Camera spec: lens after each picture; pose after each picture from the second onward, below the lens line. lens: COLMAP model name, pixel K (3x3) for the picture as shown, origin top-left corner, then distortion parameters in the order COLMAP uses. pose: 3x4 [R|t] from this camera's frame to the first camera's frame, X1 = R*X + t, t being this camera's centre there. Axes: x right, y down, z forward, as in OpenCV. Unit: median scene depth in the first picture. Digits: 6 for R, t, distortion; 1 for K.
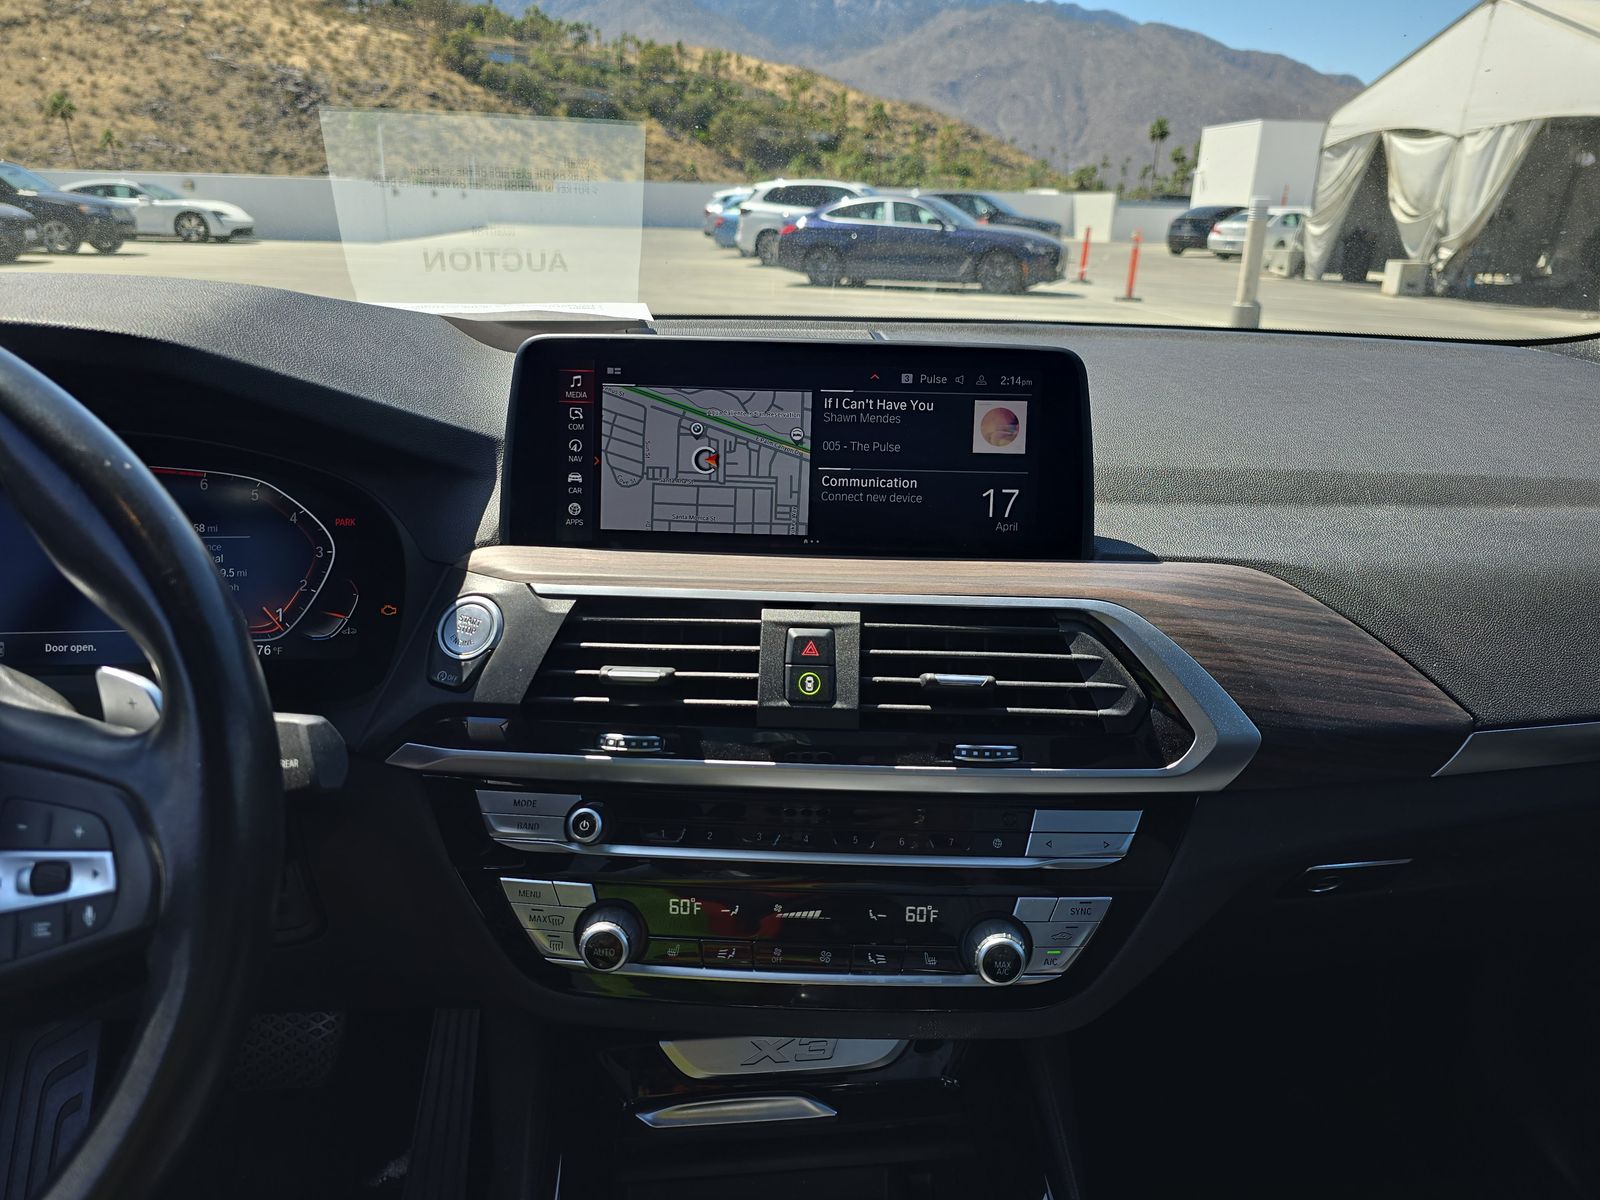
lens RADIAL K [[1108.6, 0, 791.1], [0, 1108.6, 591.3], [0, 0, 1]] dist [0.031444, -0.021454]
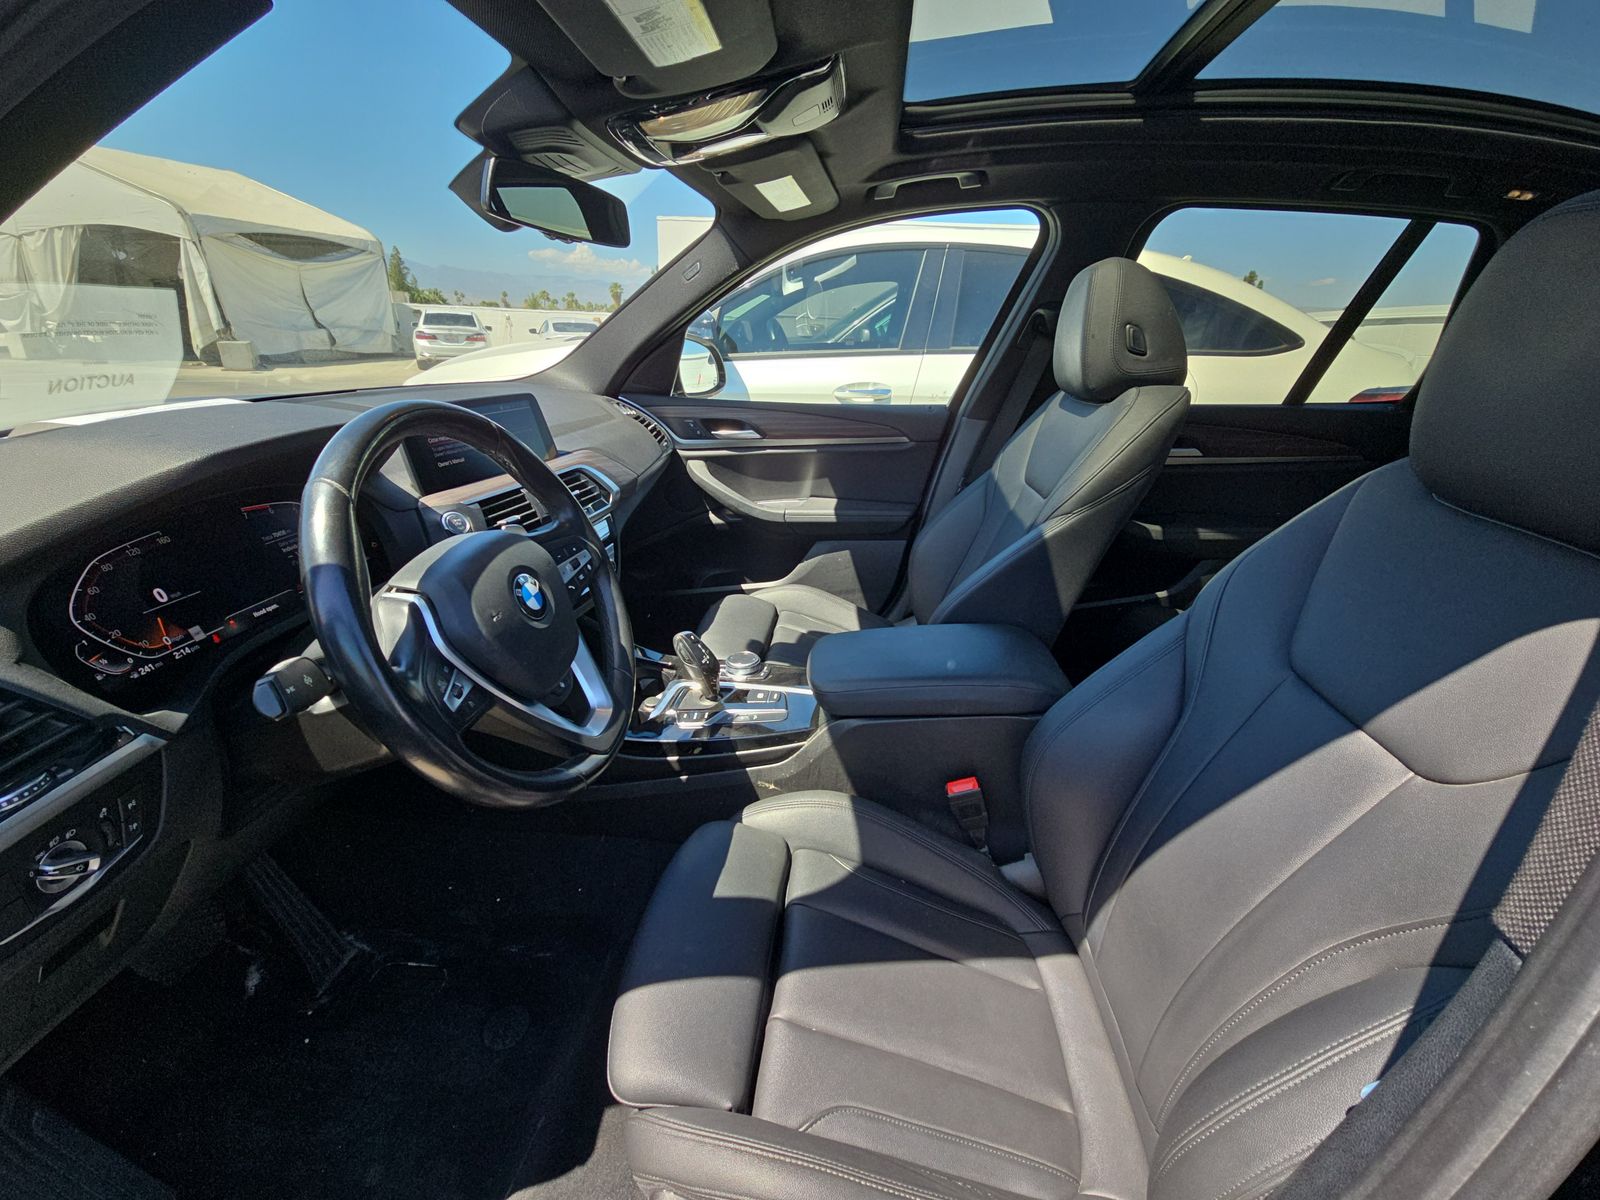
lens RADIAL K [[665.6, 0, 787.8], [0, 665.6, 604.3], [0, 0, 1]] dist [0.003589, -0.002944]
pose [[0.235912, -0.385718, 0.891946, -1.467196], [0.284785, 0.904996, 0.316038, -0.062279], [-0.929109, 0.179455, 0.323346, -0.173926]]
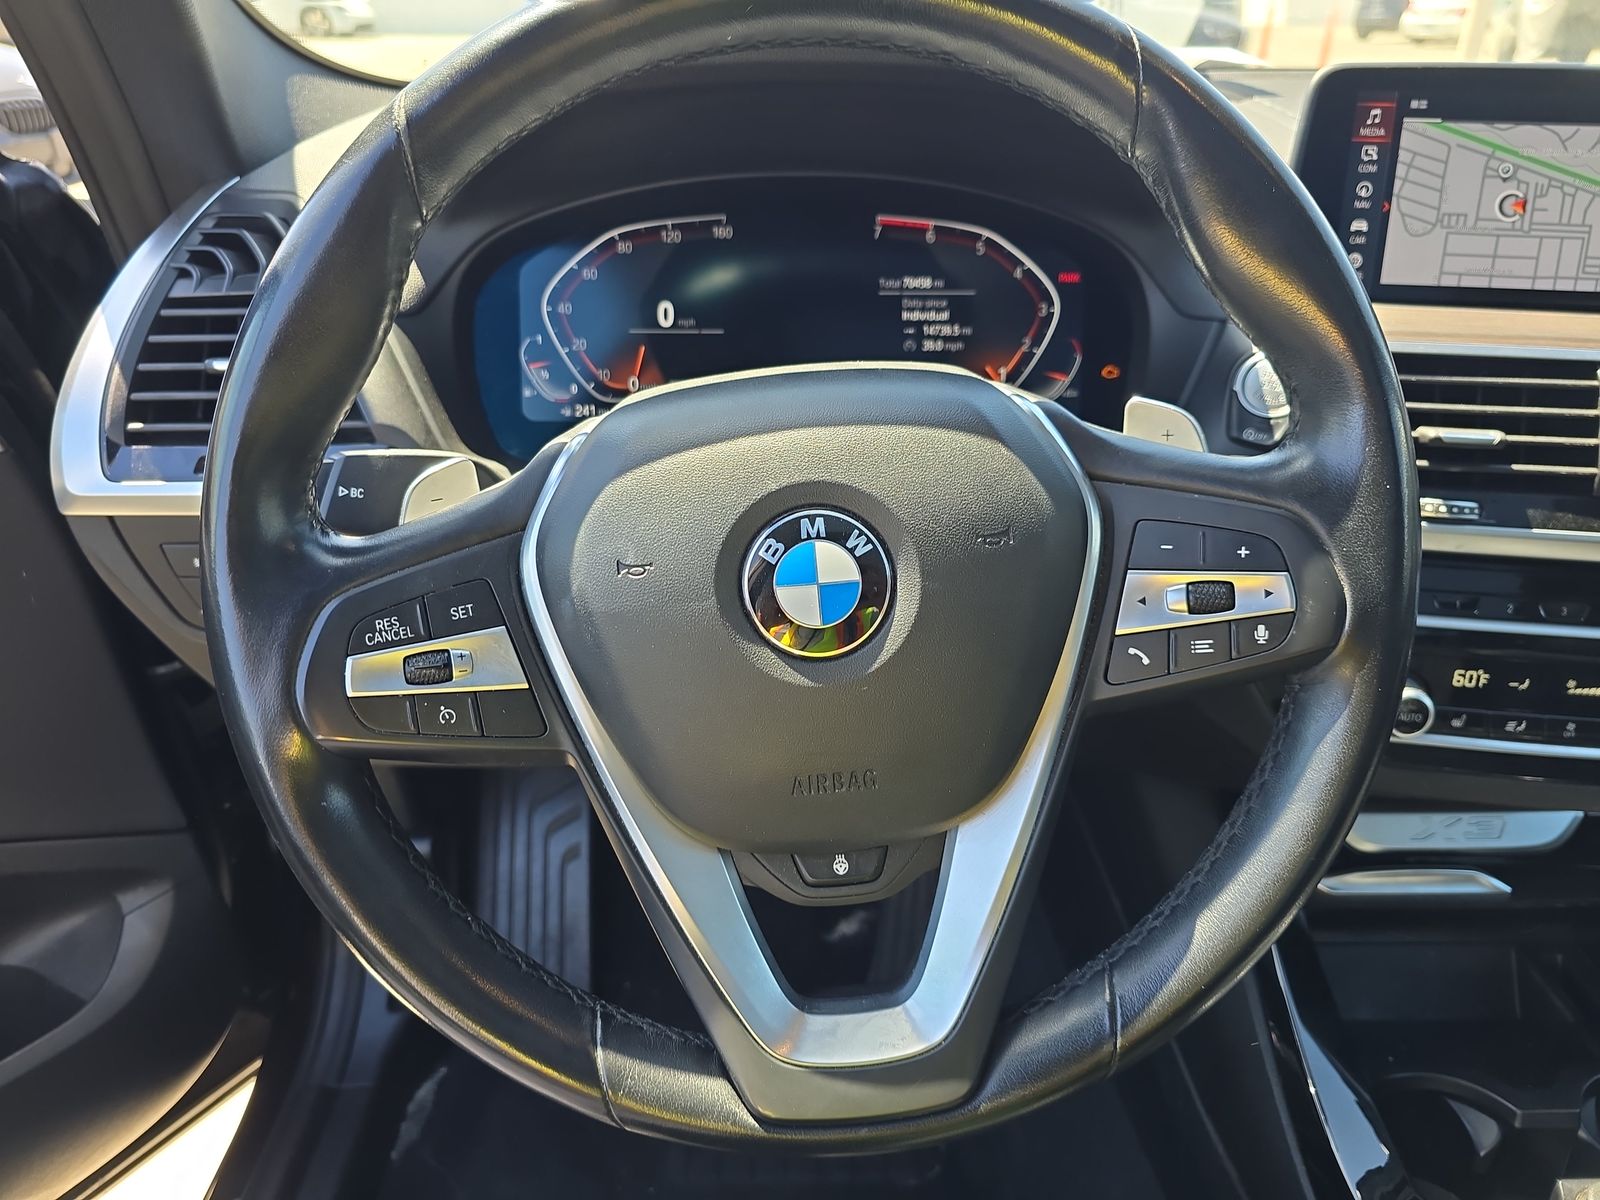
lens RADIAL K [[1108.6, 0, 805.5], [0, 1108.6, 586.0], [0, 0, 1]] dist [0.031444, -0.021454]
pose [[0.995262, 0.034356, -0.090960, -0.560717], [-0.019794, 0.987496, 0.156394, 0.058026], [0.095195, -0.153853, 0.983497, -0.010640]]
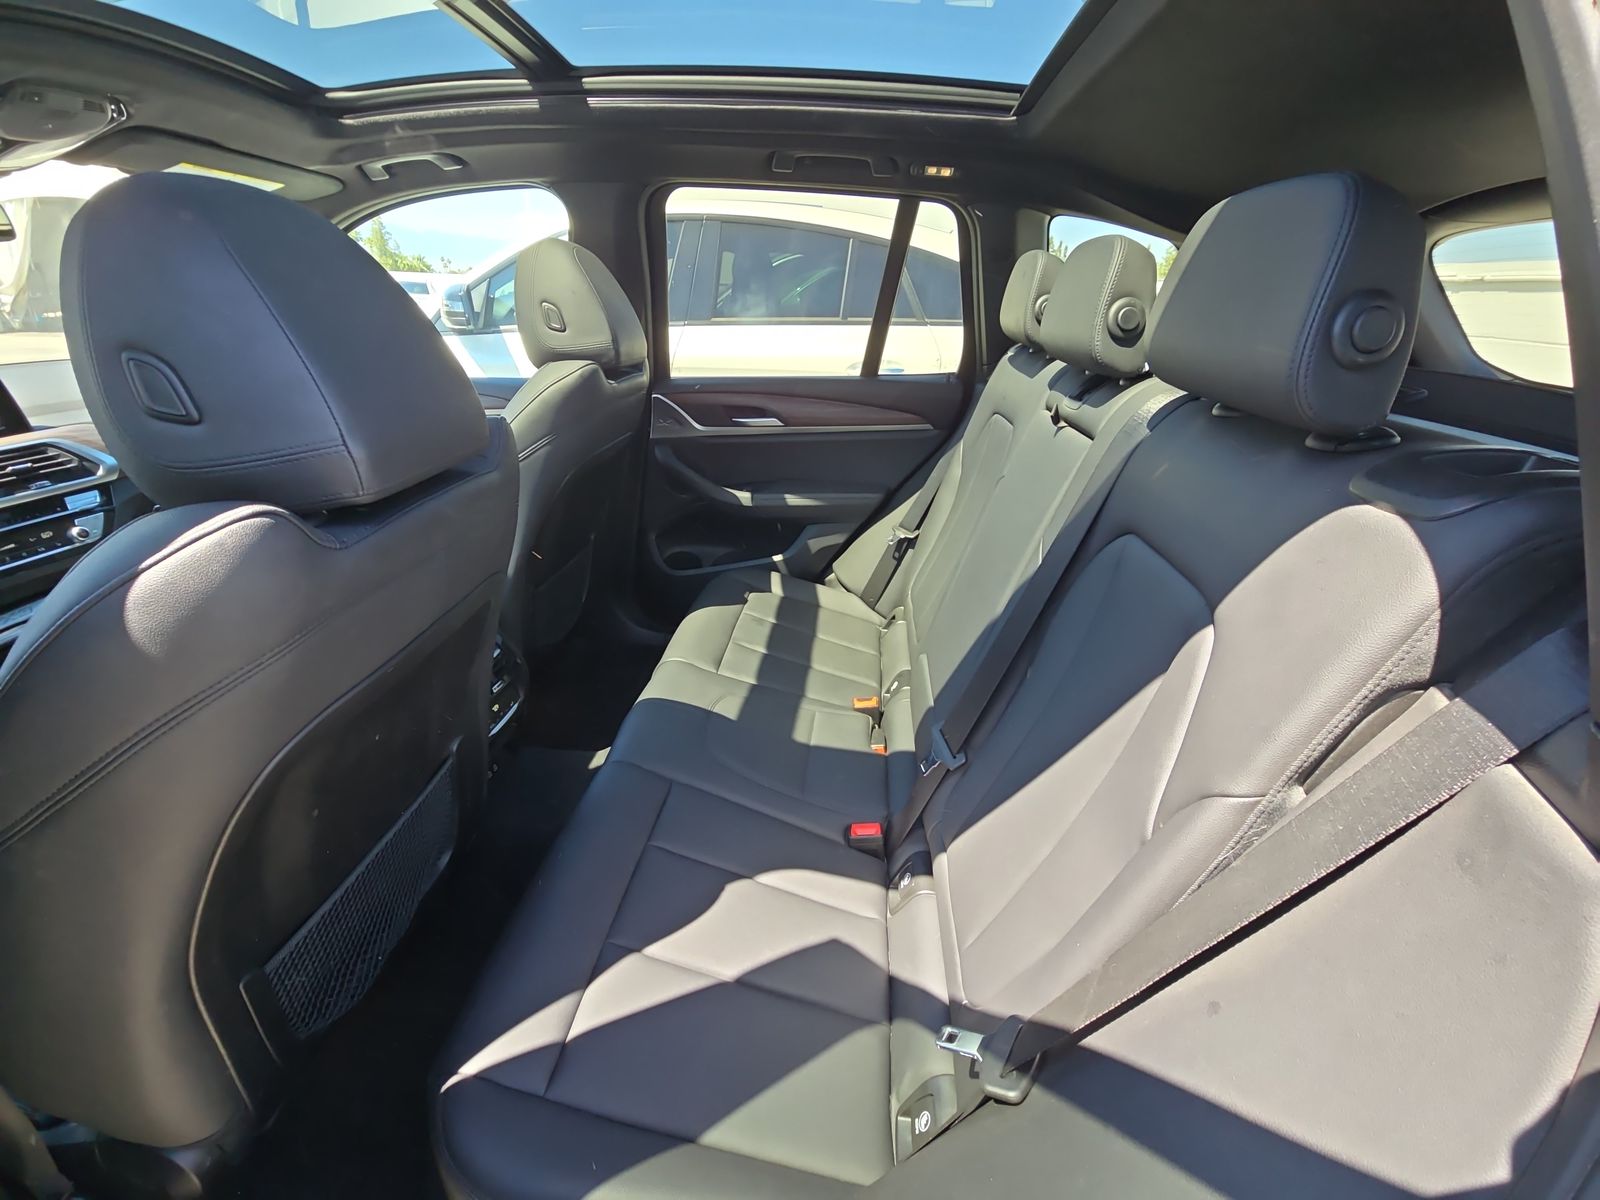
lens RADIAL K [[665.6, 0, 796.4], [0, 665.6, 604.5], [0, 0, 1]] dist [0.003589, -0.002944]
pose [[0.223673, -0.425761, 0.876754, -1.237954], [0.289916, 0.887892, 0.357207, 0.398780], [-0.930548, 0.174287, 0.322033, -1.784048]]
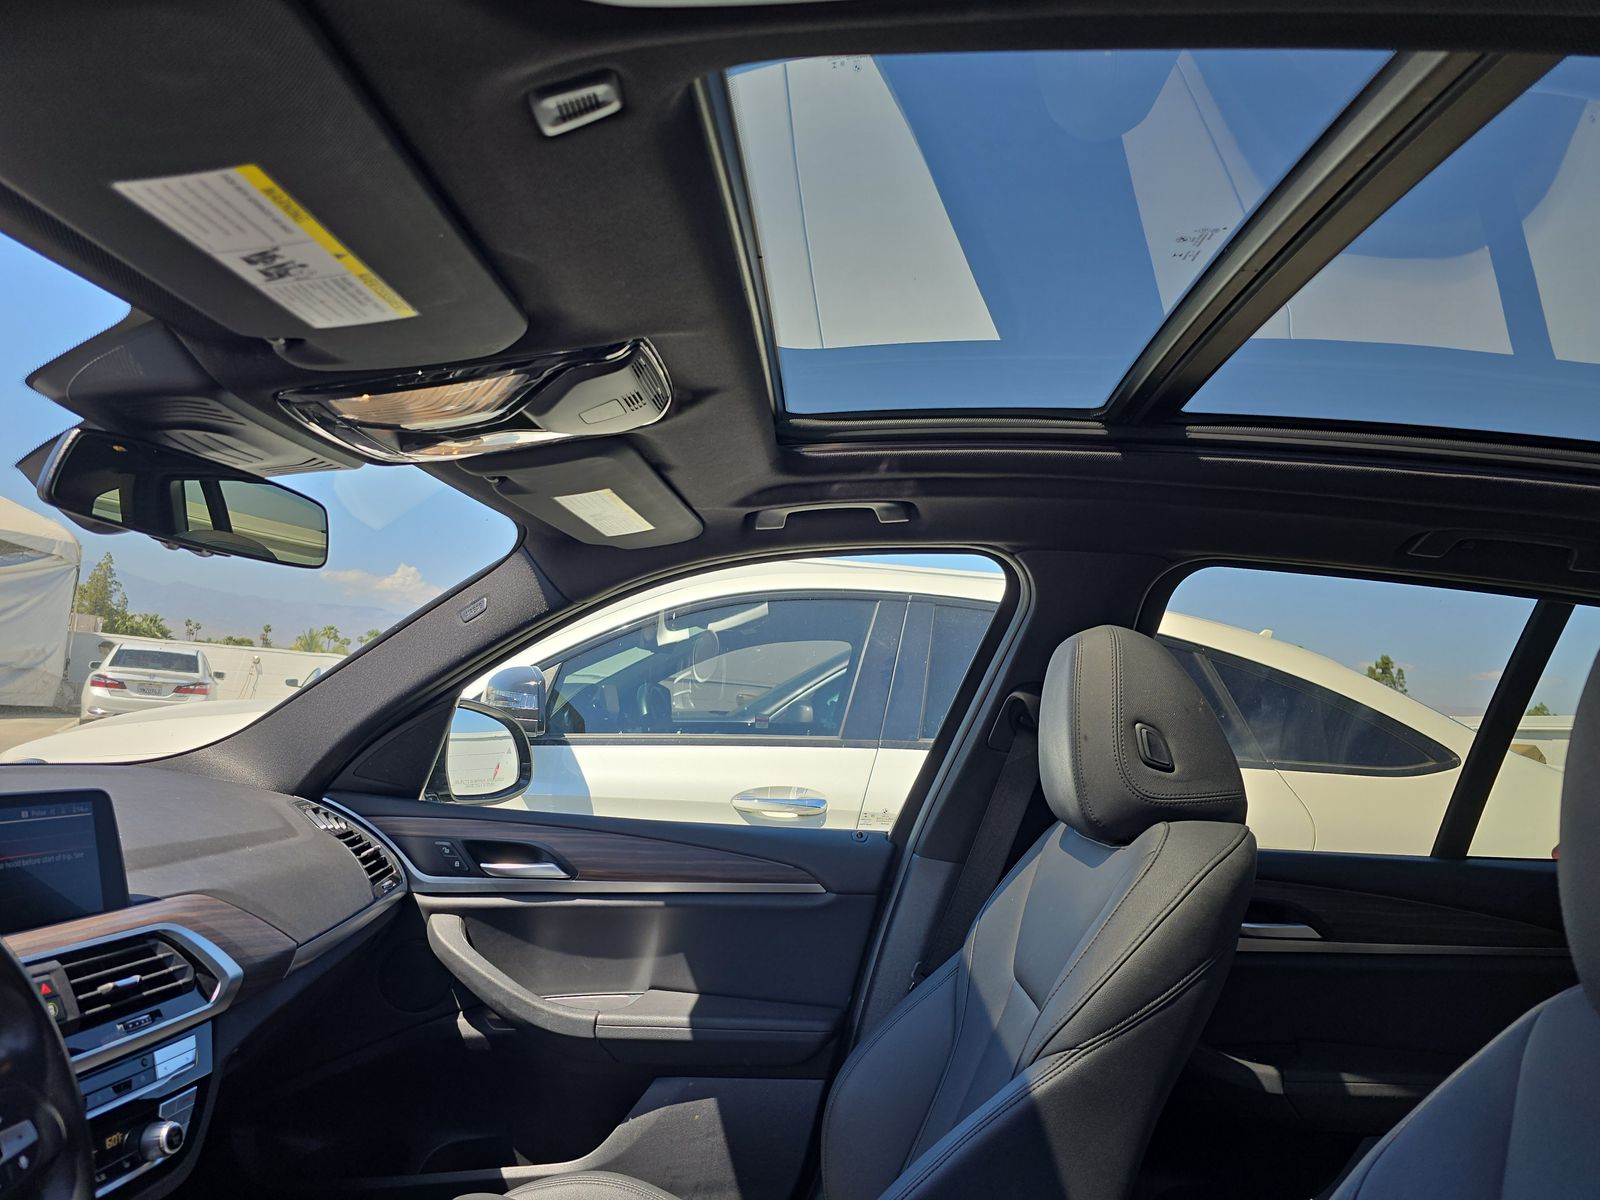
lens RADIAL K [[1108.6, 0, 794.6], [0, 1108.6, 598.5], [0, 0, 1]] dist [0.031444, -0.021454]
pose [[0.161547, 0.084794, 0.983215, -1.299173], [0.241941, 0.962494, -0.122759, -0.025542], [-0.956748, 0.257711, 0.134973, -0.342039]]
